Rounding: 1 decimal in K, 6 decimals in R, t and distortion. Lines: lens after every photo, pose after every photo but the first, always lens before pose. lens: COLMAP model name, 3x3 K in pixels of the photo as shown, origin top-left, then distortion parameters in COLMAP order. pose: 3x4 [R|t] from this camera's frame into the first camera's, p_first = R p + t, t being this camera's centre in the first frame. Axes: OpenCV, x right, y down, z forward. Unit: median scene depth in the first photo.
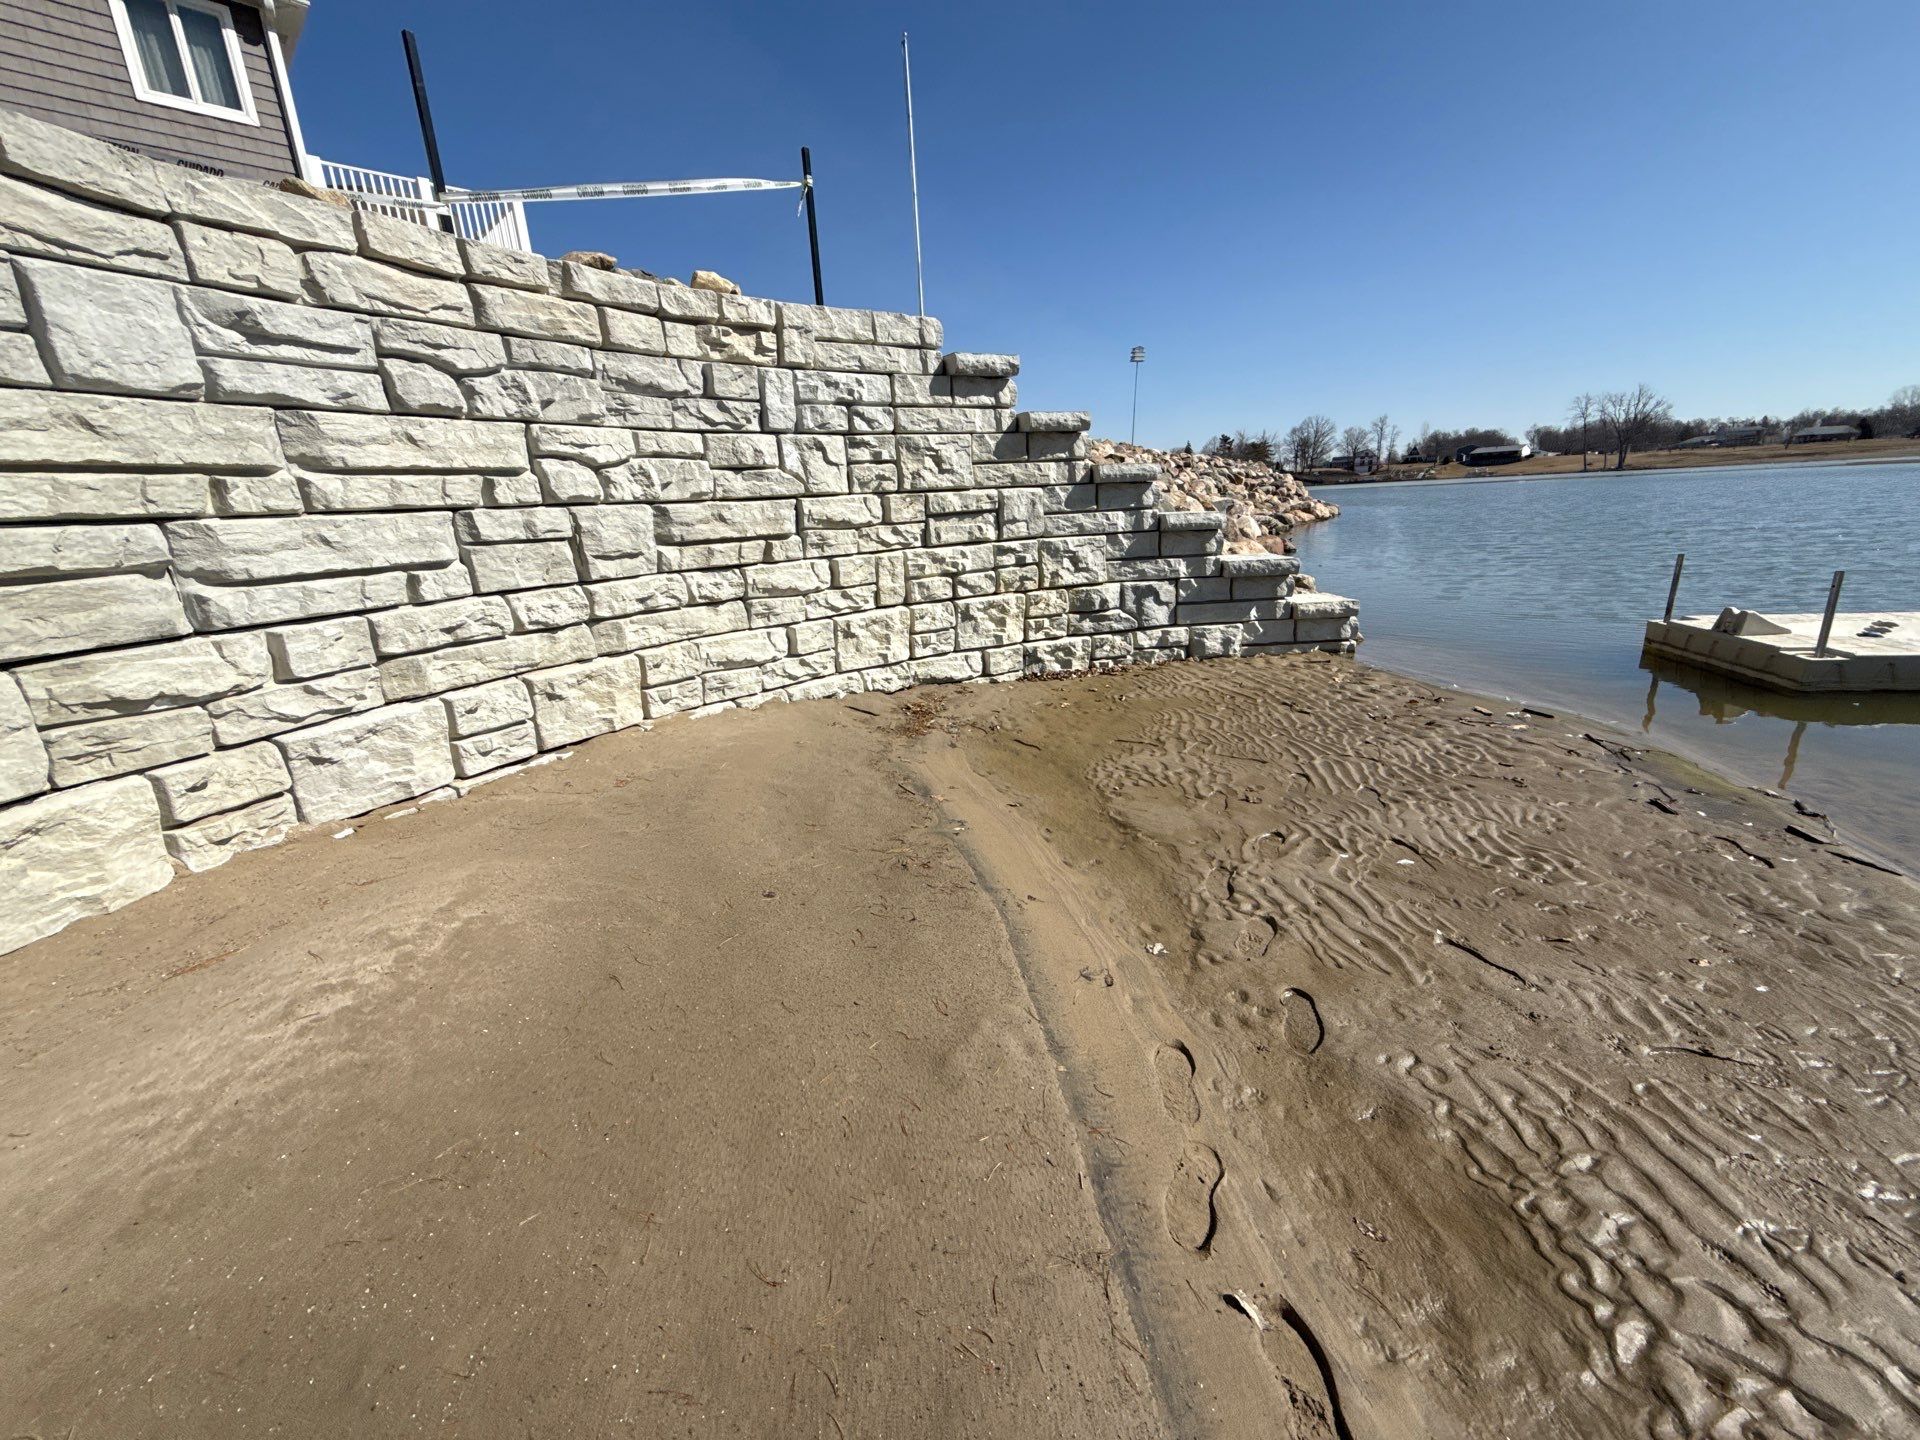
lens RADIAL K [[763.6, 0, 960.5], [0, 763.6, 721.5], [0, 0, 1]] dist [0.000635, -0.000092]
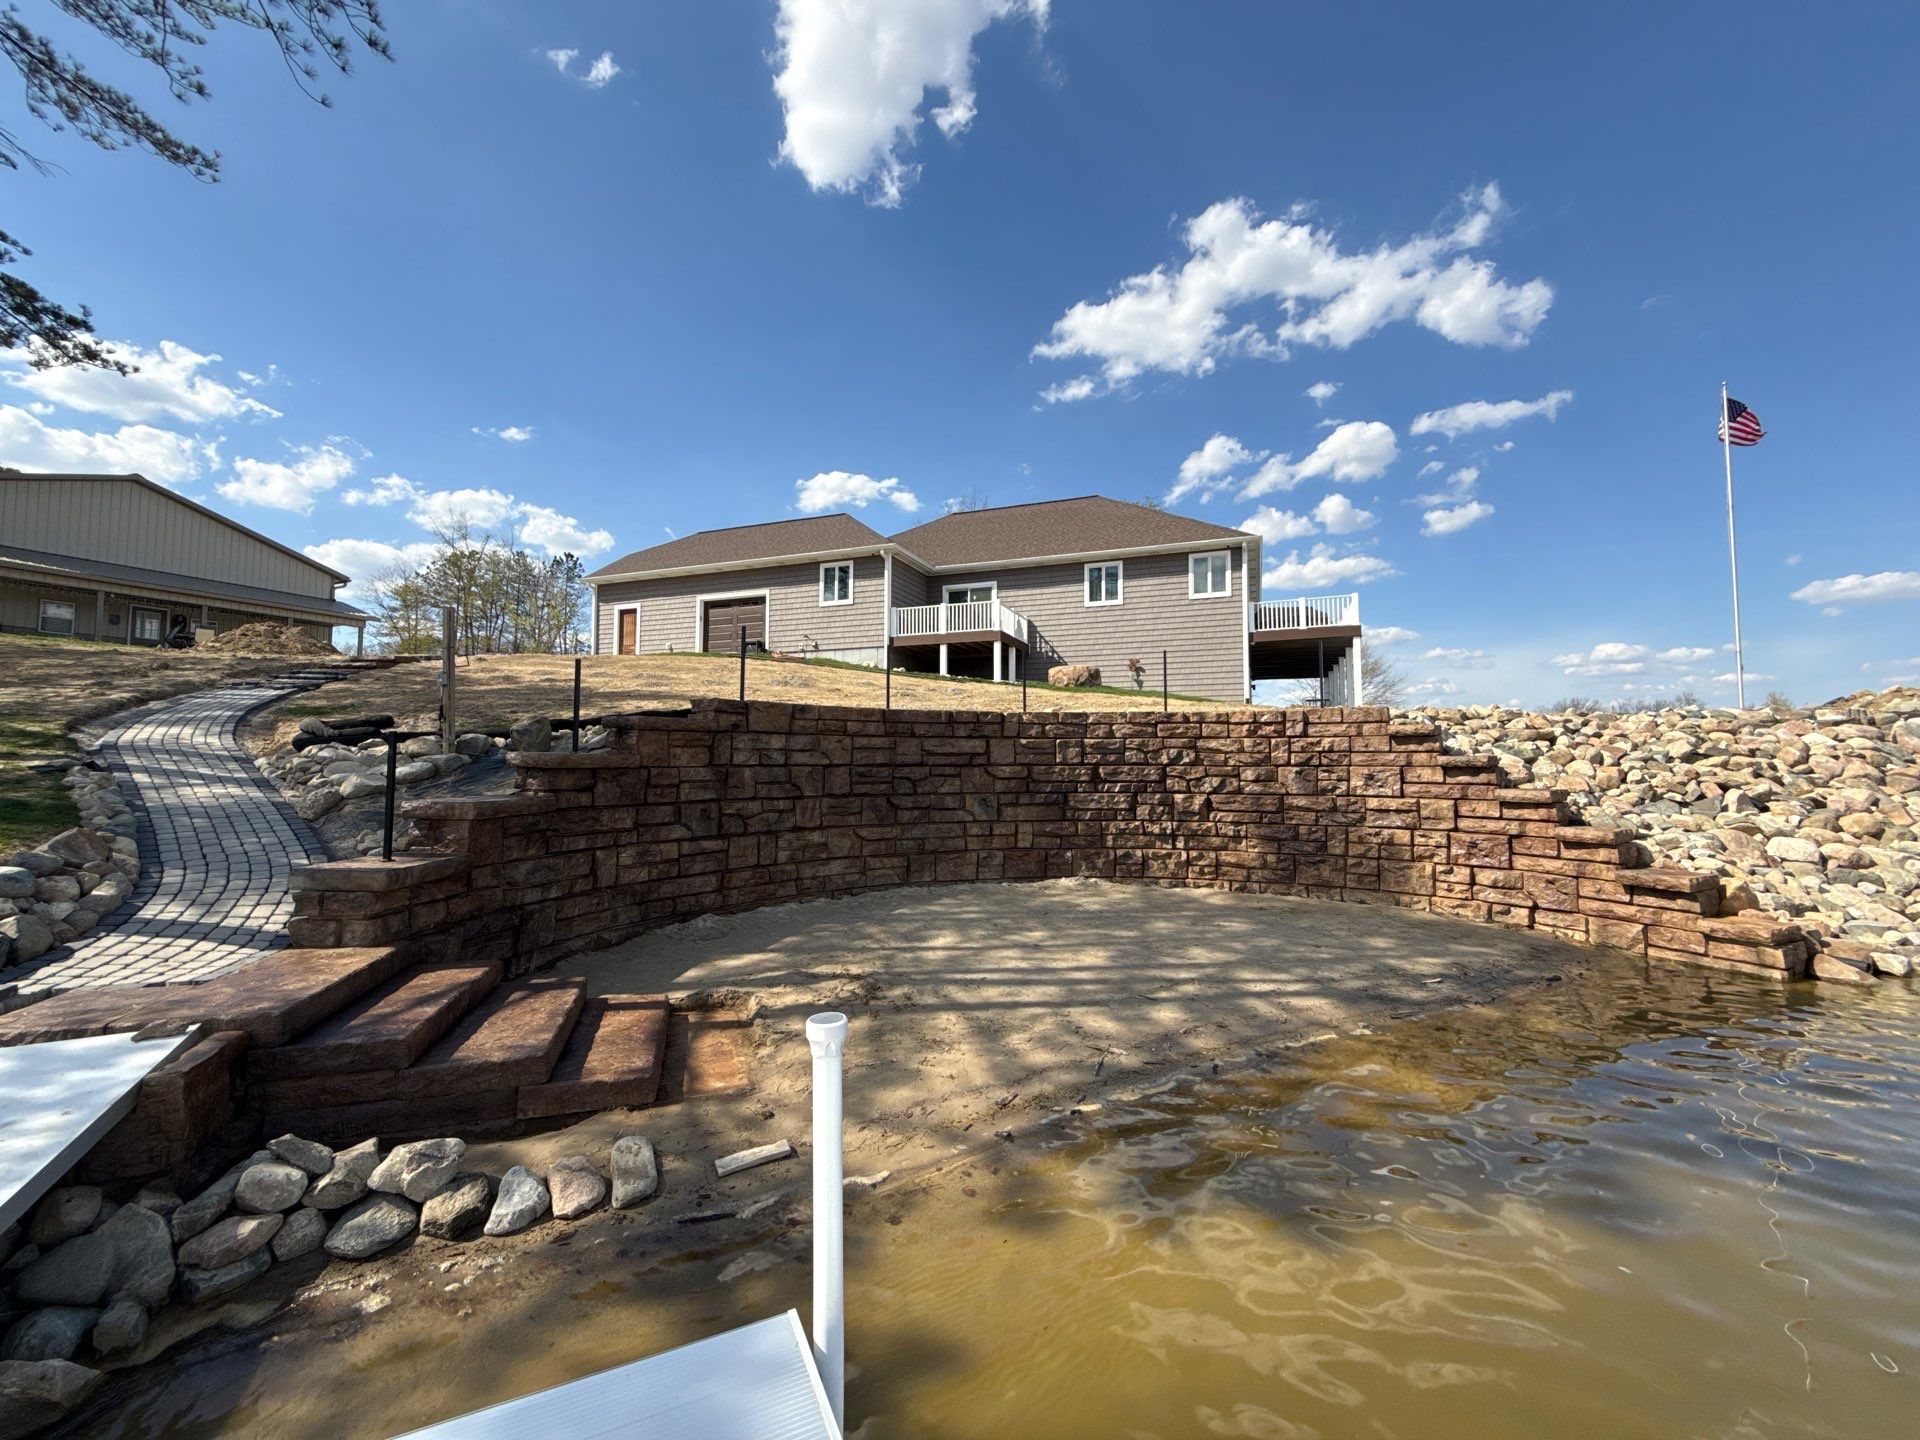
lens RADIAL K [[763.6, 0, 967.1], [0, 763.6, 726.1], [0, 0, 1]] dist [0.000635, -0.000092]
pose [[0.391833, 0.017723, -0.919865, 1.729687], [-0.277733, 0.955450, -0.099897, -0.027695], [0.877115, 0.294620, 0.379300, -0.786468]]
